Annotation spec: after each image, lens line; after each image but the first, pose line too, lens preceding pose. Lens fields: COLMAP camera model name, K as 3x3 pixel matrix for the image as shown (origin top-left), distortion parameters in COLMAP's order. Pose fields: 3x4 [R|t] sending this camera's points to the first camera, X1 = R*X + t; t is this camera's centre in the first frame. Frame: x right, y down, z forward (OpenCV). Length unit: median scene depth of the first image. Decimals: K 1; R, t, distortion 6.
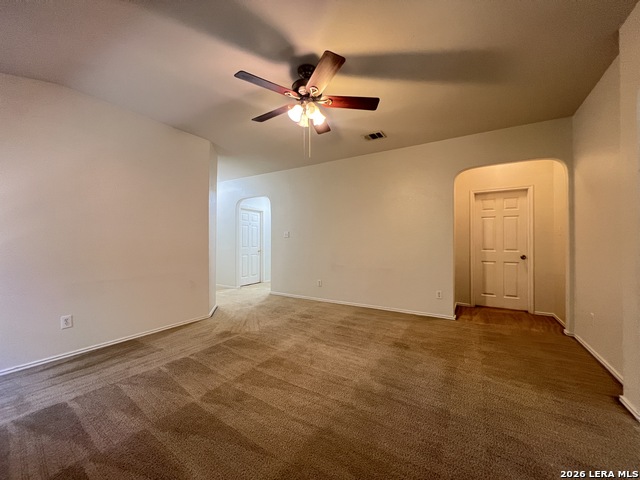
lens RADIAL K [[258.9, 0, 320.0], [0, 258.9, 240.0], [0, 0, 1]] dist [0.001232, 0.000201]
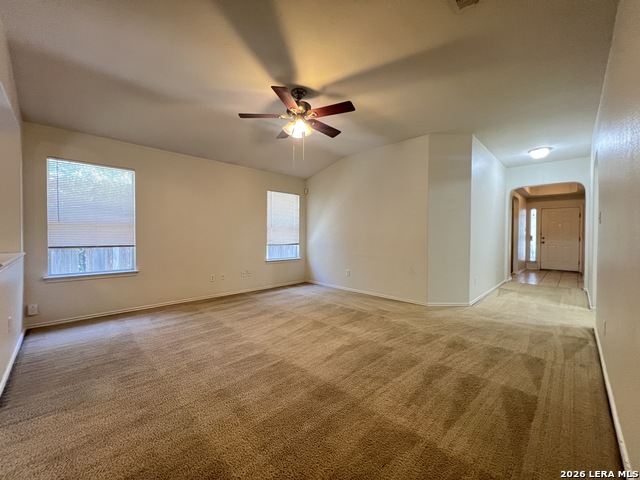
lens RADIAL K [[258.9, 0, 320.0], [0, 258.9, 240.0], [0, 0, 1]] dist [0.001232, 0.000201]
pose [[-0.229540, 0.021131, -0.973070, 0.800573], [0.000593, 0.999767, 0.021571, 0.014621], [0.973299, 0.004374, -0.229499, 0.968896]]
